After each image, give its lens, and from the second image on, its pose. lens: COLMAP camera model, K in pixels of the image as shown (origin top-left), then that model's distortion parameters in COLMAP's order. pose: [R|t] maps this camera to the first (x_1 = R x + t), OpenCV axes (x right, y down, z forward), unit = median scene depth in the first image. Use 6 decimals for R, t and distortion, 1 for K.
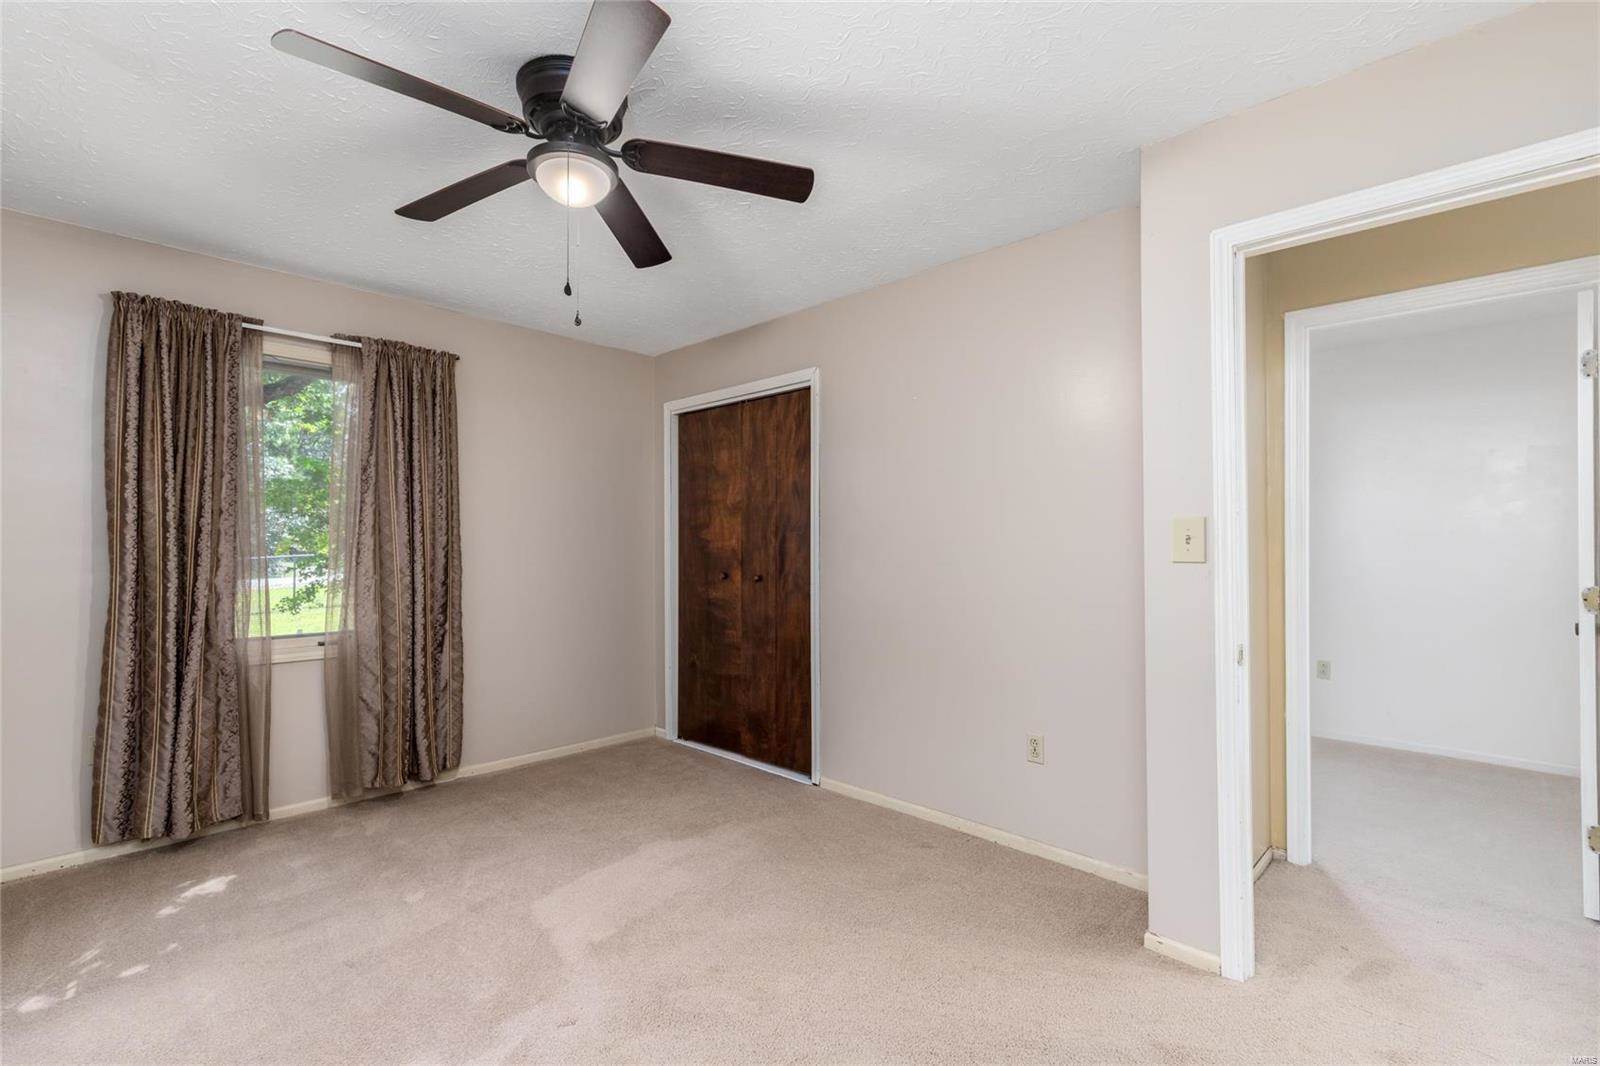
lens RADIAL K [[724.6, 0, 805.0], [0, 724.6, 537.9], [0, 0, 1]] dist [-0.001165, 0.000661]
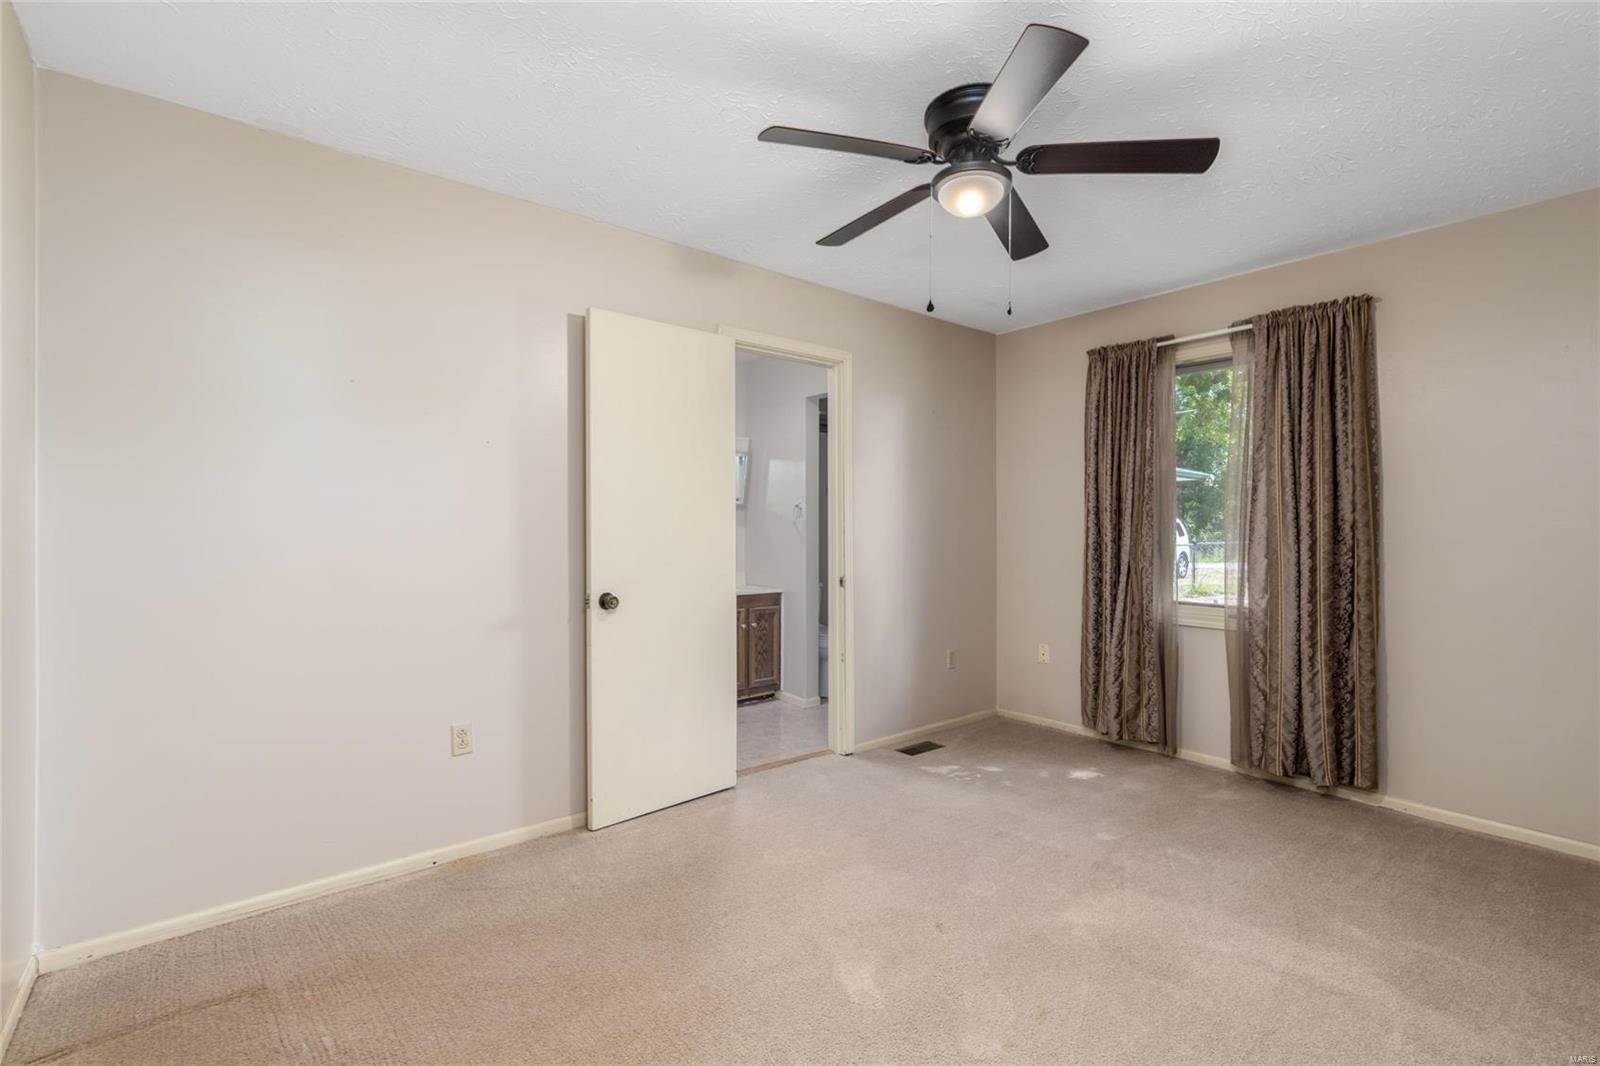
lens RADIAL K [[724.6, 0, 805.8], [0, 724.6, 529.4], [0, 0, 1]] dist [-0.001165, 0.000661]
pose [[-0.135046, 0.002036, -0.990837, 0.484798], [0.010449, 0.999945, 0.000631, 0.010986], [0.990784, -0.010268, -0.135060, 0.532038]]
